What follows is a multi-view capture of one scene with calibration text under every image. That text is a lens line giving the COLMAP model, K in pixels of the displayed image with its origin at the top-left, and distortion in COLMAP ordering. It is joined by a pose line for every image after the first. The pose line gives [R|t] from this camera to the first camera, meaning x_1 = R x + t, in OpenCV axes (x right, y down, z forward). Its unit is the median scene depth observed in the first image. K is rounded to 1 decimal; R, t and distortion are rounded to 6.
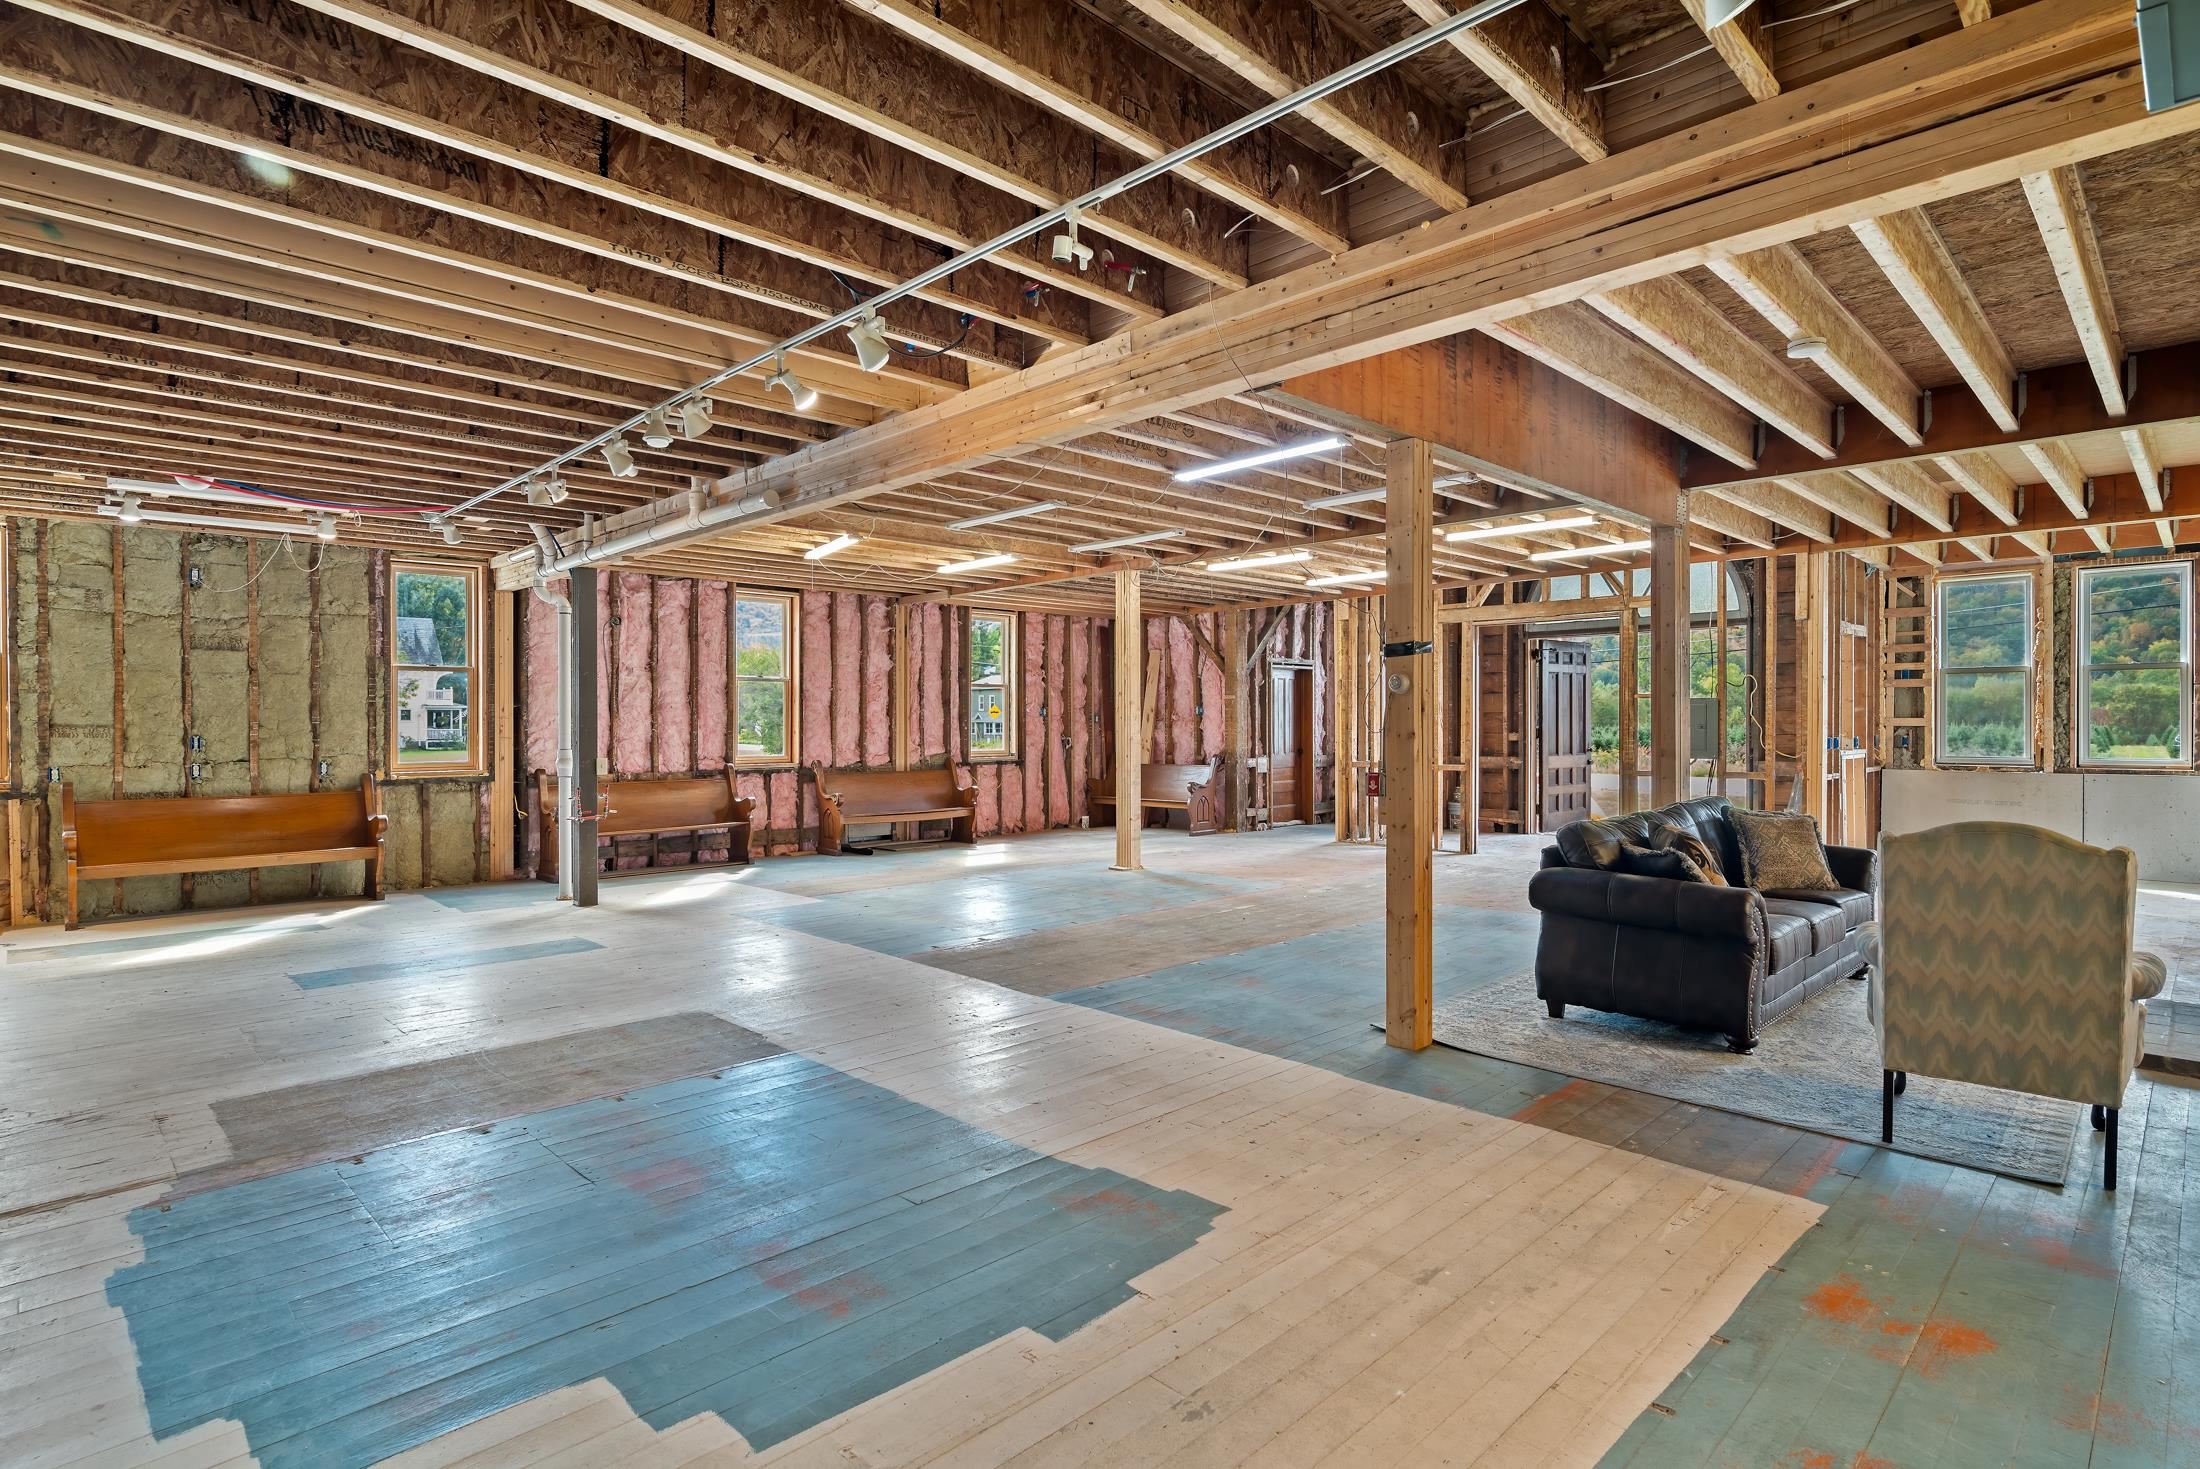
lens RADIAL K [[1078.2, 0, 1031.2], [0, 1078.2, 728.8], [0, 0, 1]] dist [-0.011780, 0.000852]
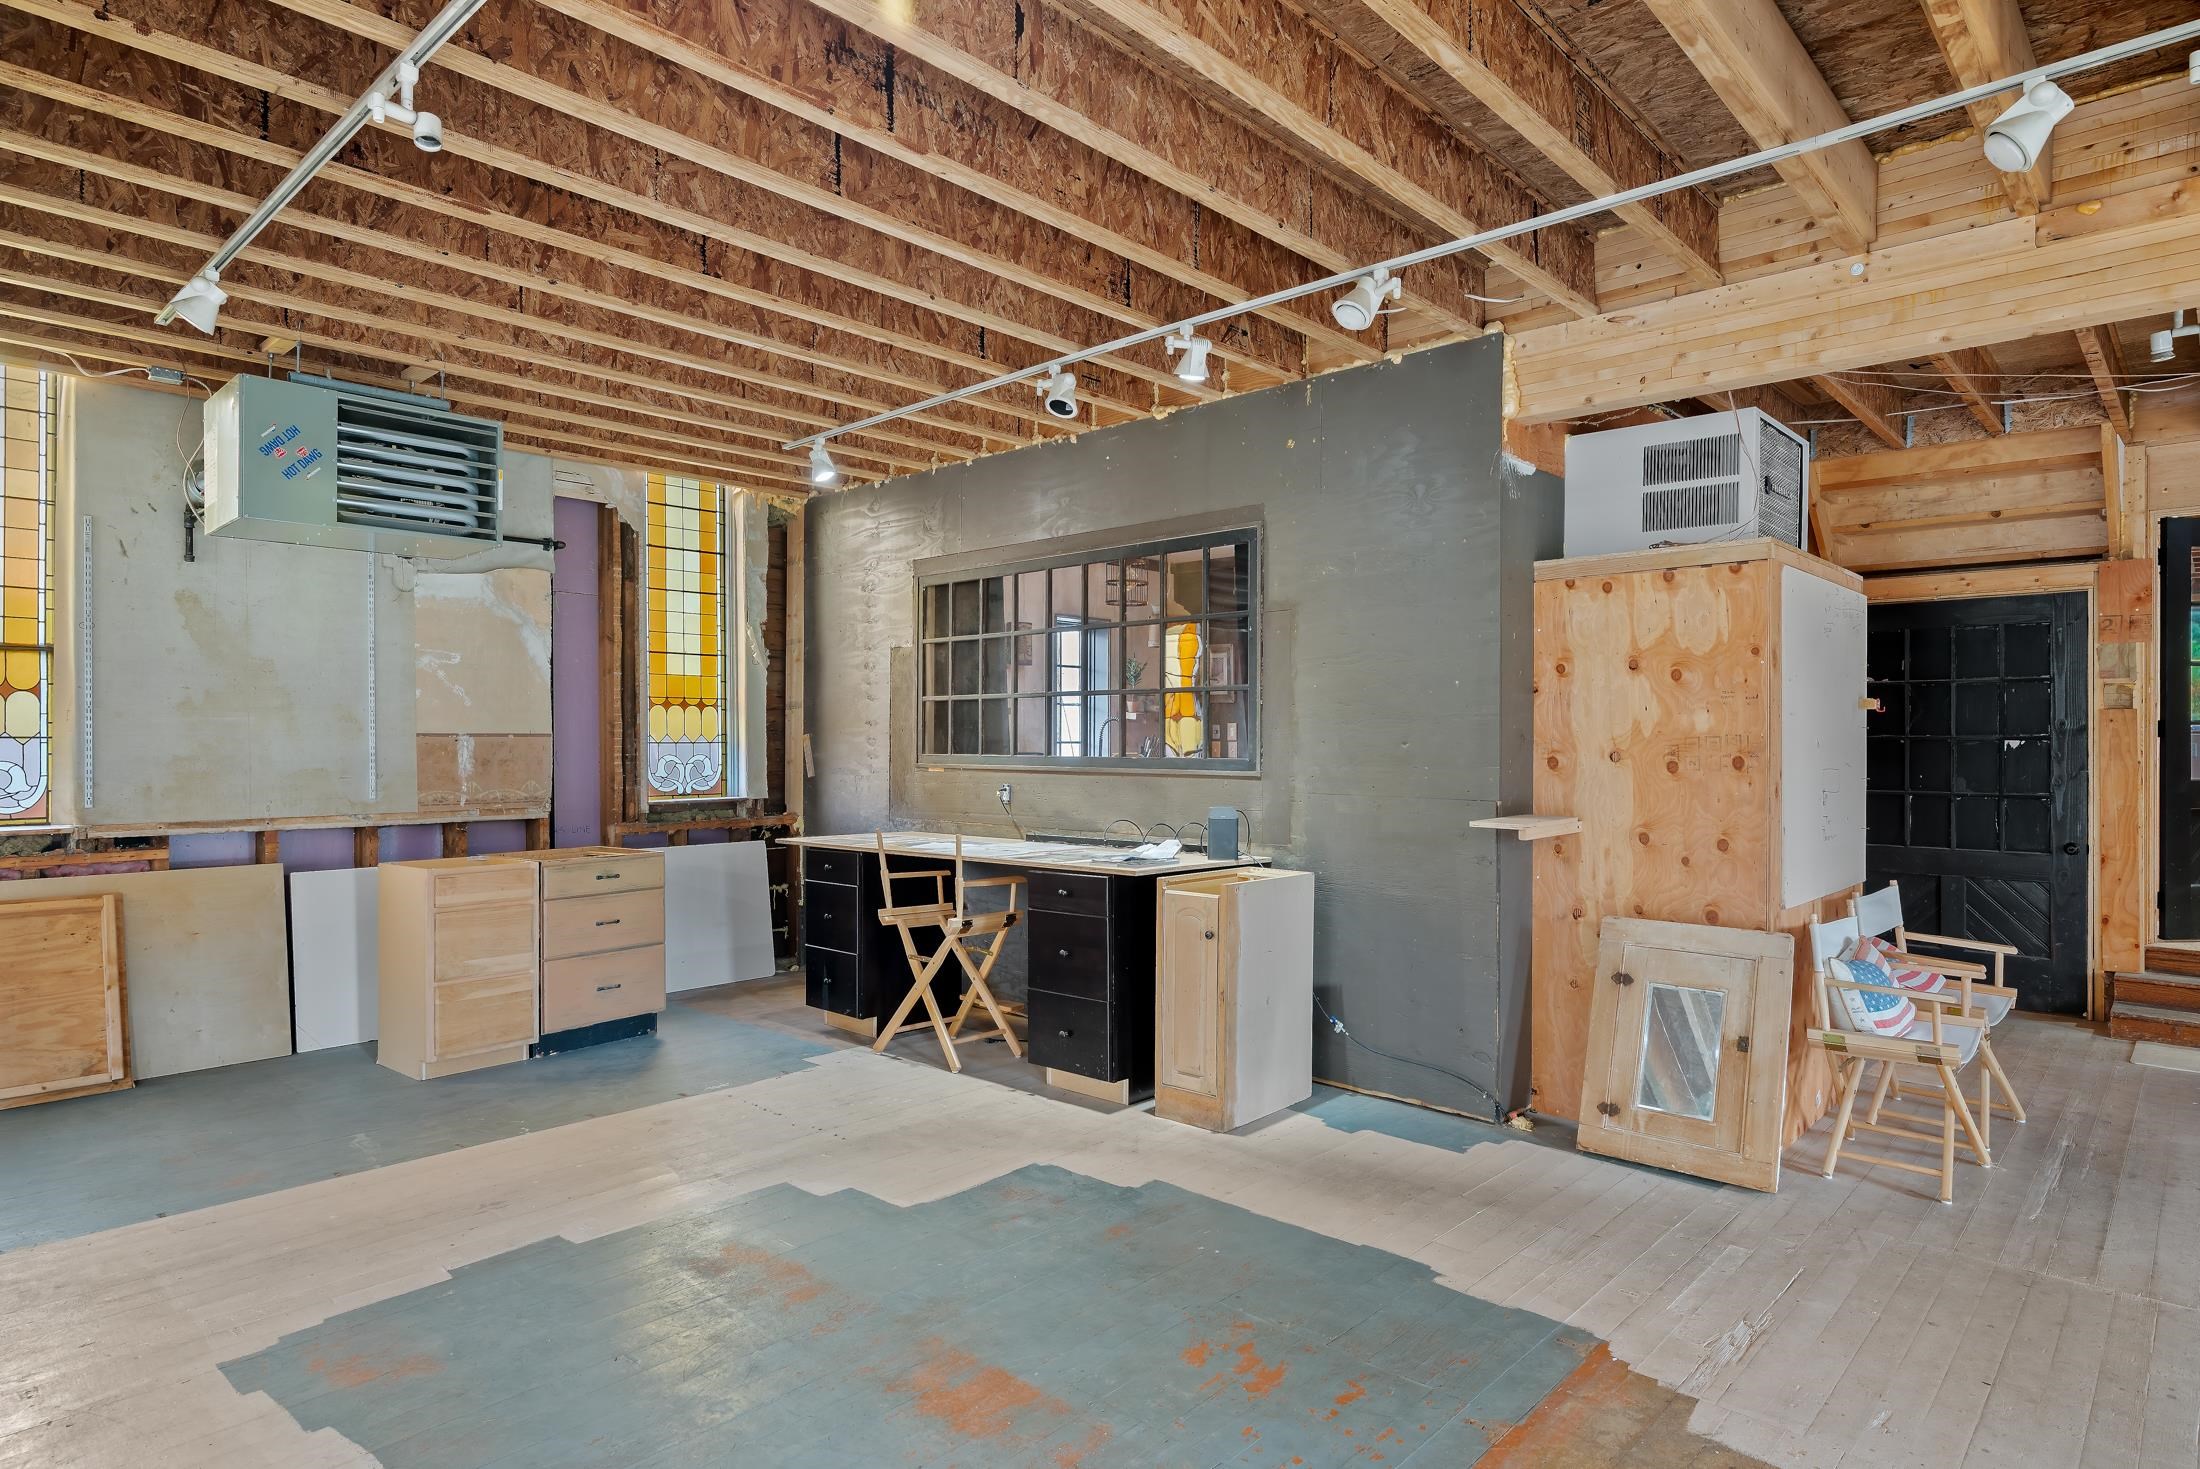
lens RADIAL K [[1253.2, 0, 1089.7], [0, 1253.2, 744.2], [0, 0, 1]] dist [-0.002002, 0.000063]
pose [[-0.996493, 0.000239, -0.083675, -0.080859], [-0.000536, 0.999957, 0.009236, -0.003381], [0.083674, 0.009248, -0.996450, 0.424138]]
